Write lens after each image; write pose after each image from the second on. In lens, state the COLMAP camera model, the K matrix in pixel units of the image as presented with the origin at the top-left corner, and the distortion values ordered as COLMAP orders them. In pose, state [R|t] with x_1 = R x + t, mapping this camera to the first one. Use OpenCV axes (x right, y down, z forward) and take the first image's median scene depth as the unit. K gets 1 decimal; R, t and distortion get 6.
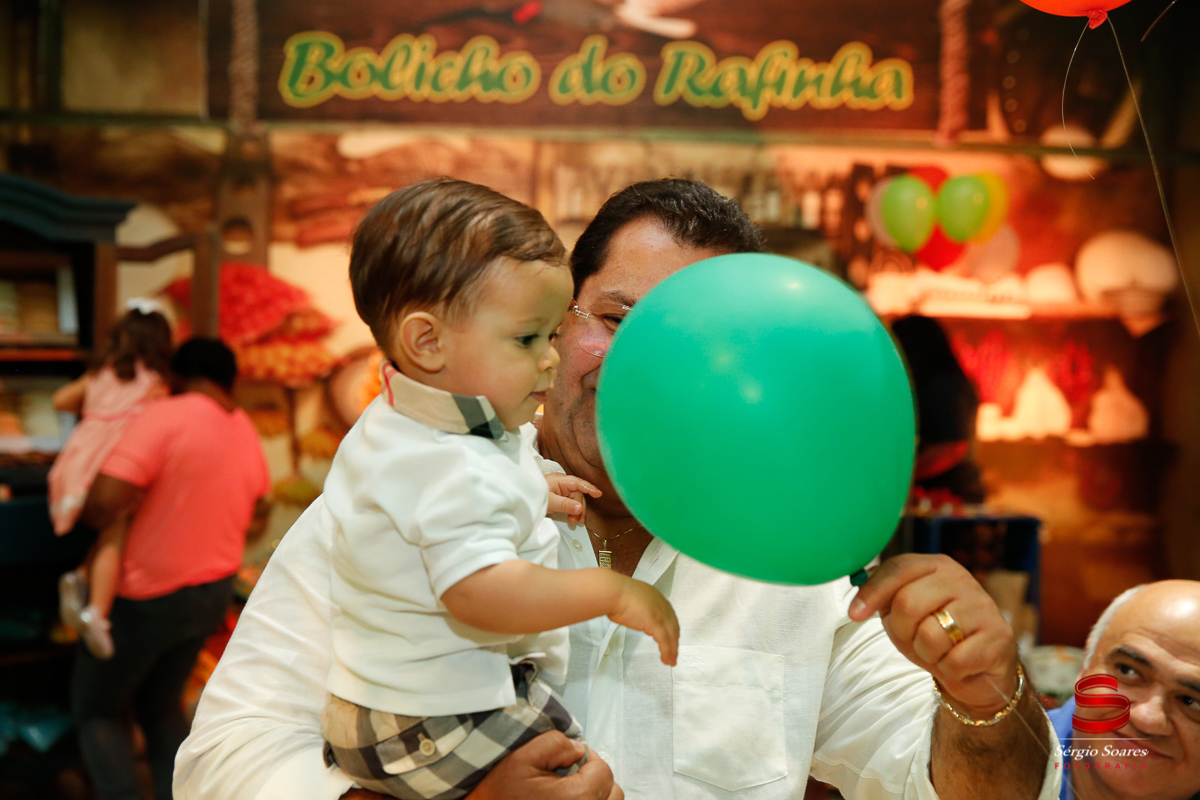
lens RADIAL K [[1728.0, 0, 599.8], [0, 1728.0, 405.9], [0, 0, 1]] dist [0.302564, 0.000000]
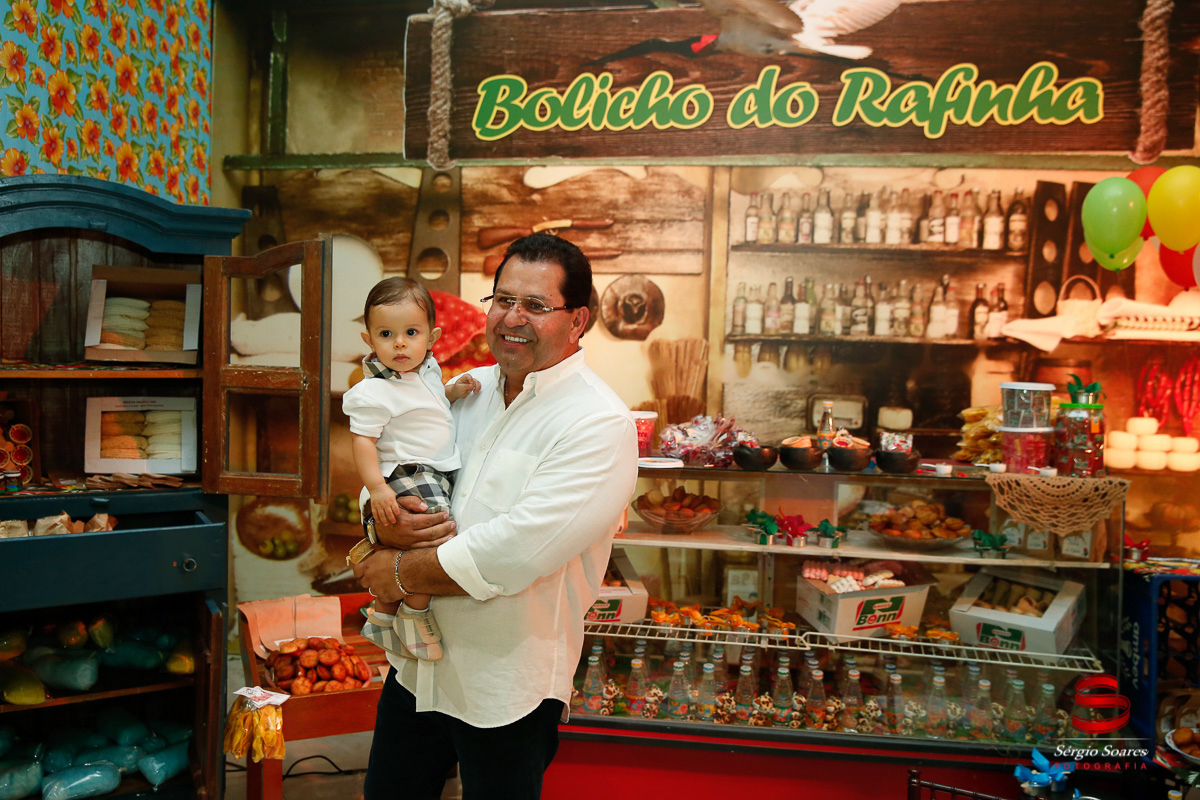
lens RADIAL K [[1125.7, 0, 596.5], [0, 1125.7, 392.3], [0, 0, 1]] dist [0.048620, 0.051327]
pose [[0.981389, 0.009853, -0.191778, 0.026046], [-0.013497, 0.999752, -0.017702, -0.007894], [0.191556, 0.019961, 0.981279, 0.342461]]
